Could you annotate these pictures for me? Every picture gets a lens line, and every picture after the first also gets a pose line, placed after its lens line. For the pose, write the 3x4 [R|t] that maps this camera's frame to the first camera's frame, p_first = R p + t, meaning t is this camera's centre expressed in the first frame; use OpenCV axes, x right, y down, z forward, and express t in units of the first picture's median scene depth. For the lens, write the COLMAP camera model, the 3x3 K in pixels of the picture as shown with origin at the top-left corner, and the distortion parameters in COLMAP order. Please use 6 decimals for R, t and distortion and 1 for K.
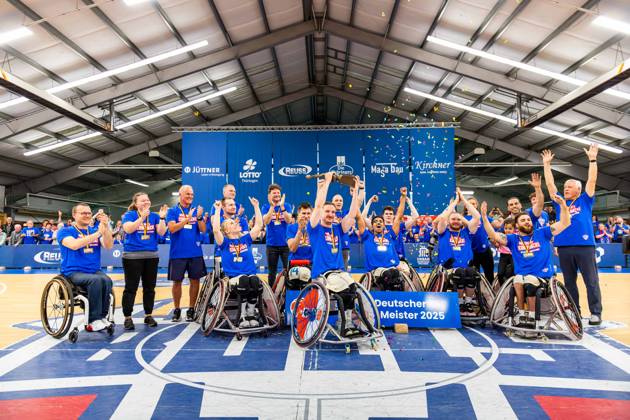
lens RADIAL K [[403.1, 0, 319.2], [0, 403.1, 210.0], [0, 0, 1]] dist [0.005552, -0.016409]
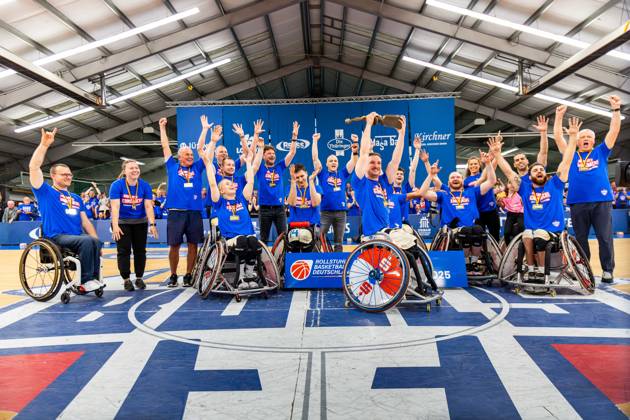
lens RADIAL K [[403.1, 0, 319.8], [0, 403.1, 207.6], [0, 0, 1]] dist [0.005552, -0.016409]
pose [[0.999826, -0.018140, 0.004389, -0.000860], [0.017917, 0.998758, 0.046493, 0.013873], [-0.005227, -0.046406, 0.998909, 0.012230]]
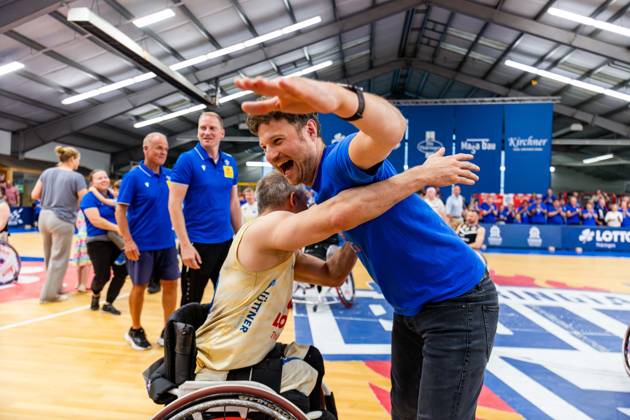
lens RADIAL K [[403.1, 0, 320.8], [0, 403.1, 206.0], [0, 0, 1]] dist [0.005552, -0.016409]
pose [[0.993135, 0.034158, -0.111878, -0.118358], [-0.027013, 0.997535, 0.064770, -0.009210], [0.113814, -0.061303, 0.991609, -0.027850]]
